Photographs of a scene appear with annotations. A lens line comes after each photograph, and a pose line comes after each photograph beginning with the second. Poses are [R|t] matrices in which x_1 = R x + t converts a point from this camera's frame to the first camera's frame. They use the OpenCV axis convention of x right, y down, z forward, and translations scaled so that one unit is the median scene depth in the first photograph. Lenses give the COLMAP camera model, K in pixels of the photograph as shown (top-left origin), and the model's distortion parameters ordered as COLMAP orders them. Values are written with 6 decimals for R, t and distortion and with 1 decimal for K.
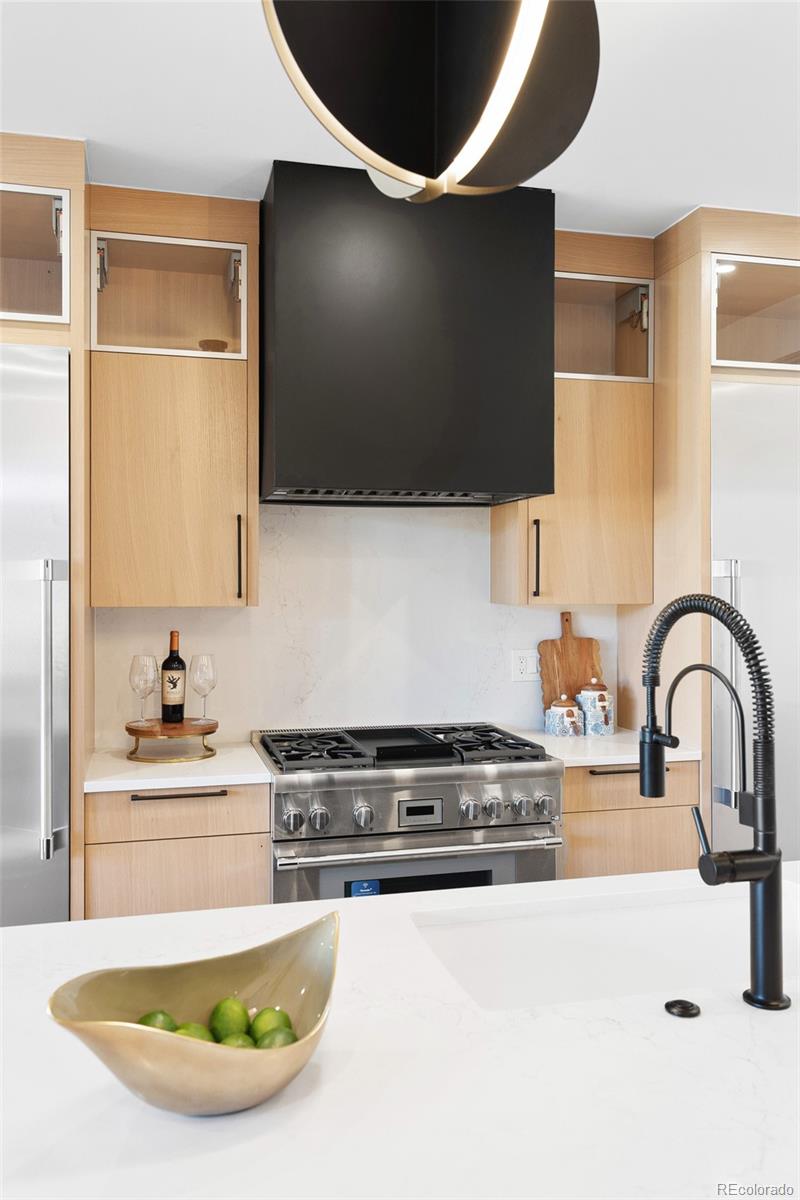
lens RADIAL K [[969.5, 0, 397.3], [0, 969.5, 589.9], [0, 0, 1]] dist [0.005562, 0.002312]
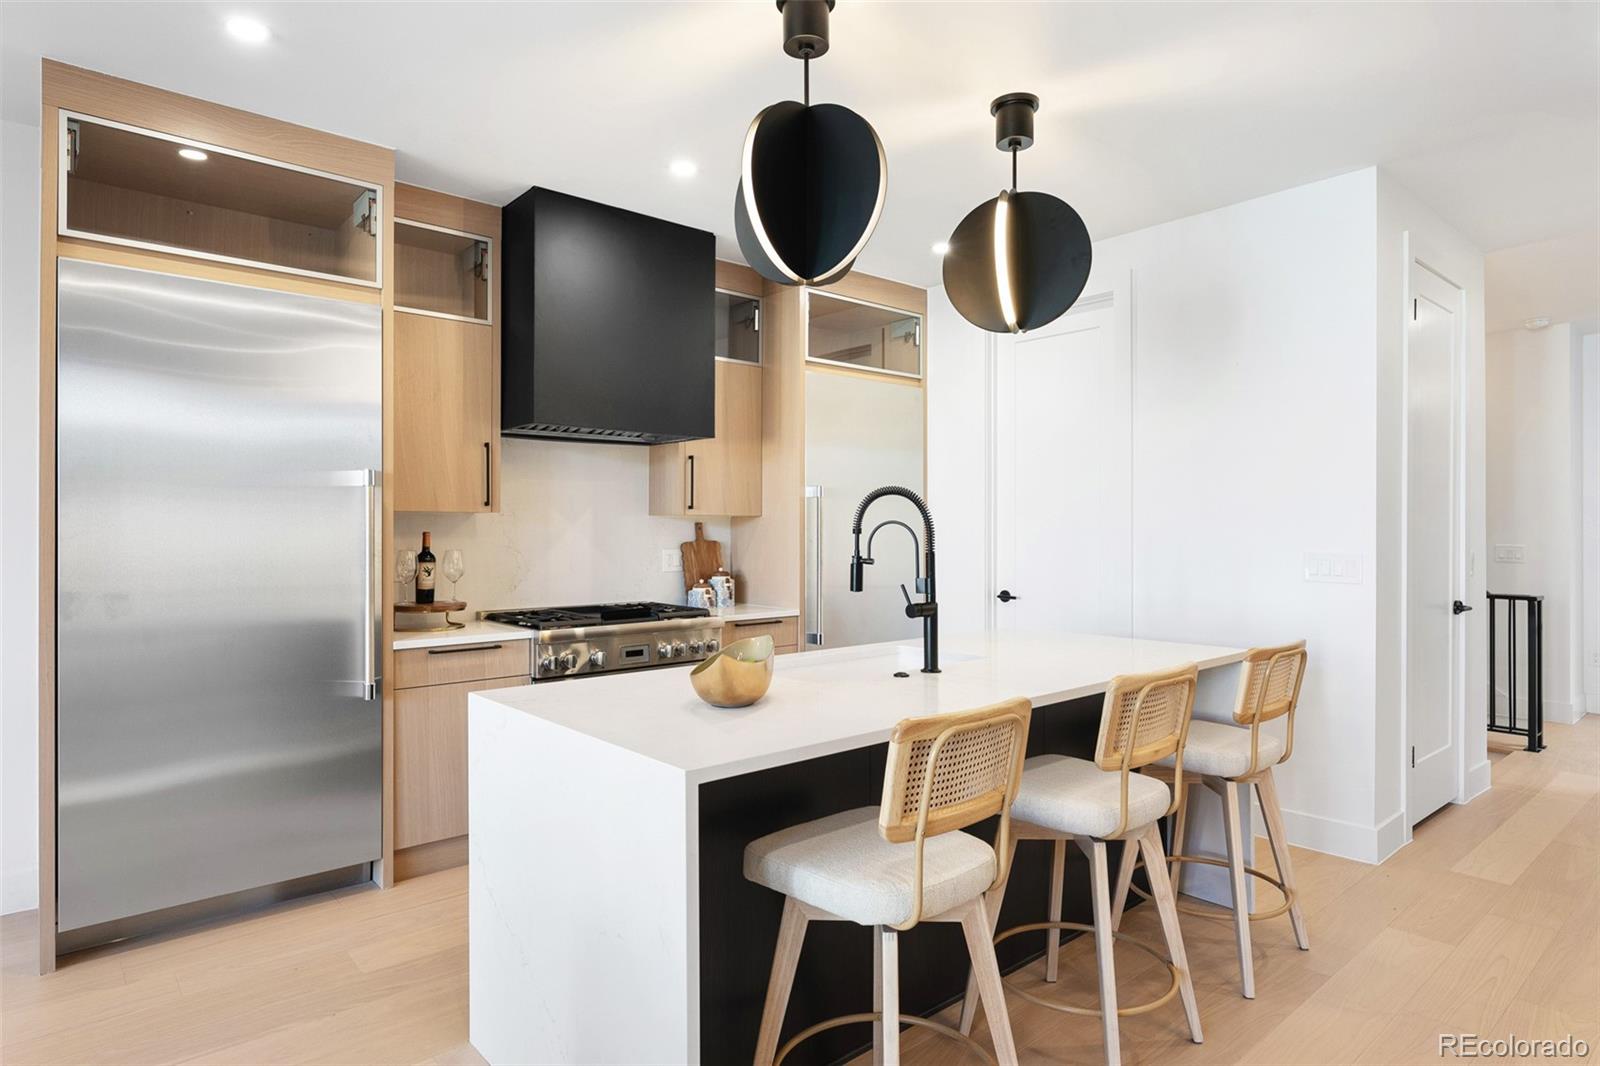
lens RADIAL K [[888.4, 0, 800.0], [0, 888.4, 533.0], [0, 0, 1]] dist [0.004224, 0.001018]
pose [[0.898027, 0.000582, 0.439941, -0.305723], [-0.000518, 1.000000, -0.000266, 0.044543], [-0.439941, 0.000011, 0.898027, -0.266814]]
